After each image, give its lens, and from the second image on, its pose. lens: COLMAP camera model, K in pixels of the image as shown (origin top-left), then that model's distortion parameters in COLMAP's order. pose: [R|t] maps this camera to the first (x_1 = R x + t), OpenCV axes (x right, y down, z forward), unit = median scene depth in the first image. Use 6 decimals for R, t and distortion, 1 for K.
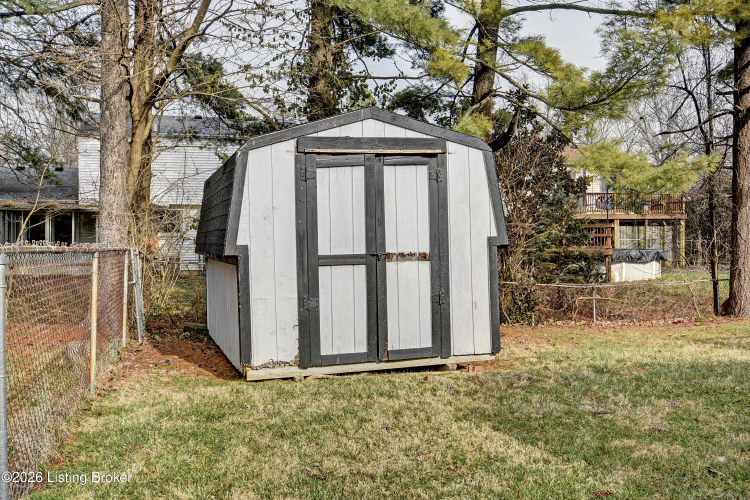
lens RADIAL K [[755.1, 0, 375.0], [0, 755.1, 250.0], [0, 0, 1]] dist [0.001109, -0.007643]
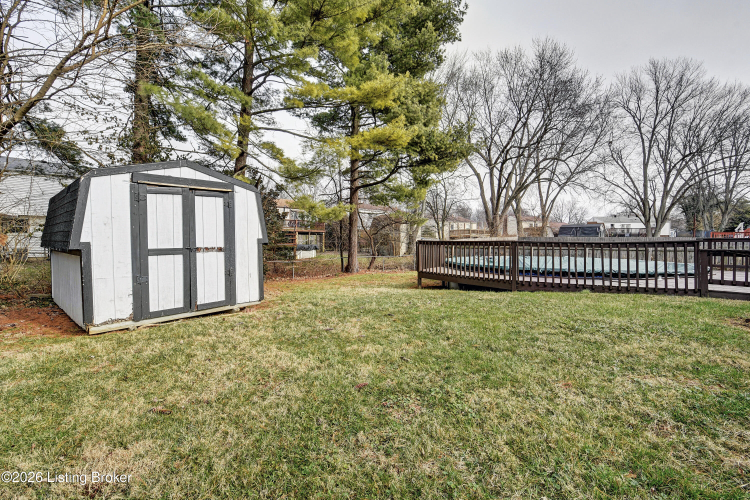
lens RADIAL K [[325.9, 0, 376.8], [0, 325.9, 247.1], [0, 0, 1]] dist [-0.000580, -0.004439]
pose [[0.842727, -0.000126, 0.538341, -0.037062], [-0.003783, 0.999974, 0.006155, -0.002742], [-0.538328, -0.007223, 0.842705, 0.162713]]
